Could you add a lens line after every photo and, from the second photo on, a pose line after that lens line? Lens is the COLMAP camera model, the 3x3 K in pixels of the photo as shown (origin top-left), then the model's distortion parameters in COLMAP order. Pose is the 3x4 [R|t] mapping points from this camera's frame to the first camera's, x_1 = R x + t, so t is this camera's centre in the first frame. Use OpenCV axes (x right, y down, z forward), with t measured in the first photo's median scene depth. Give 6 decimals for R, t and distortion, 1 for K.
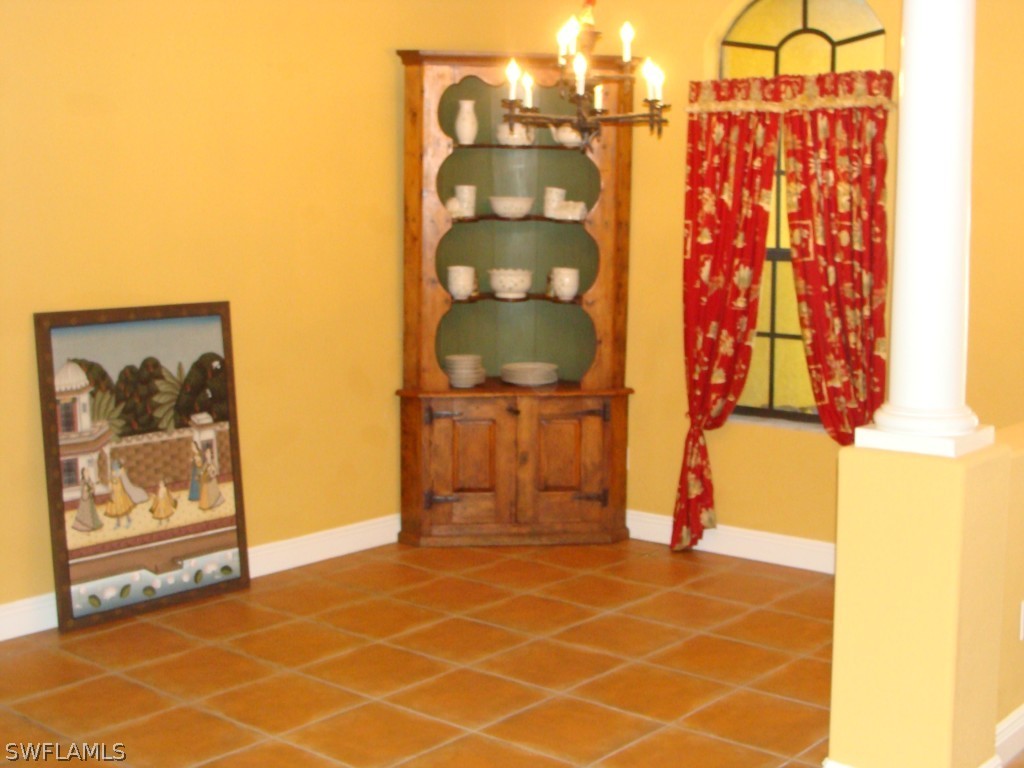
lens RADIAL K [[1352.6, 0, 512.0], [0, 1352.6, 384.0], [0, 0, 1]] dist [-0.192777, 0.497003]
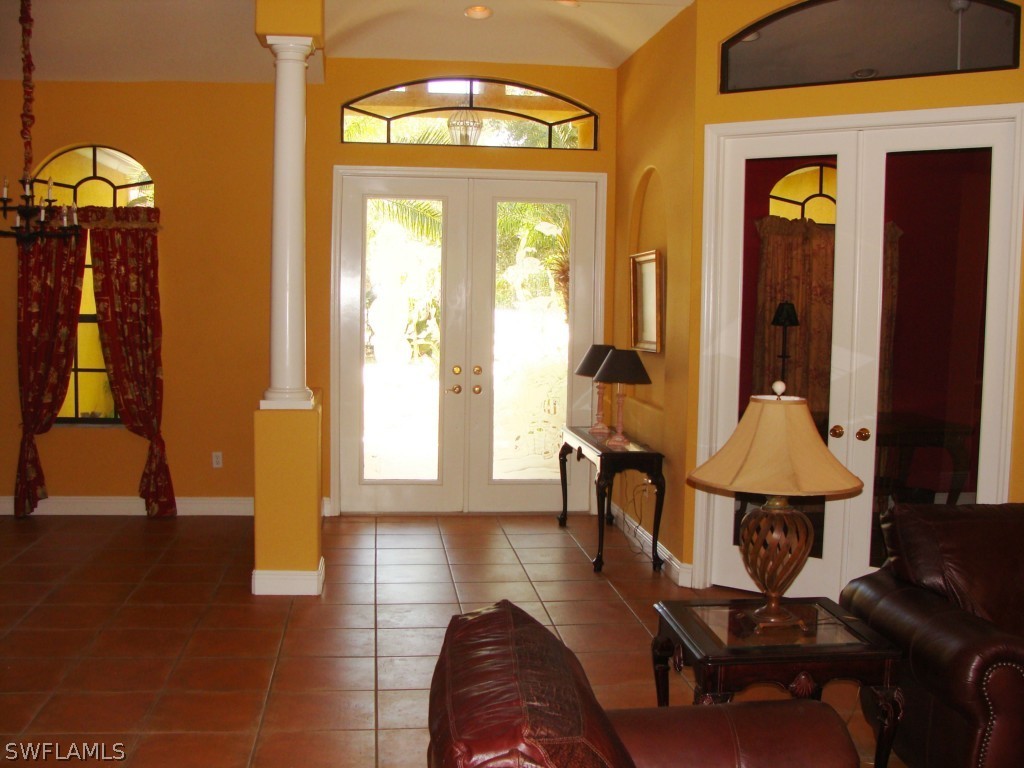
lens RADIAL K [[1183.8, 0, 513.7], [0, 1183.8, 408.3], [0, 0, 1]] dist [-0.206952, 0.260640]
pose [[0.687575, -0.061909, 0.723470, -0.457027], [0.072544, 0.997231, 0.016391, 0.024427], [-0.722481, 0.041213, 0.690161, -0.307748]]
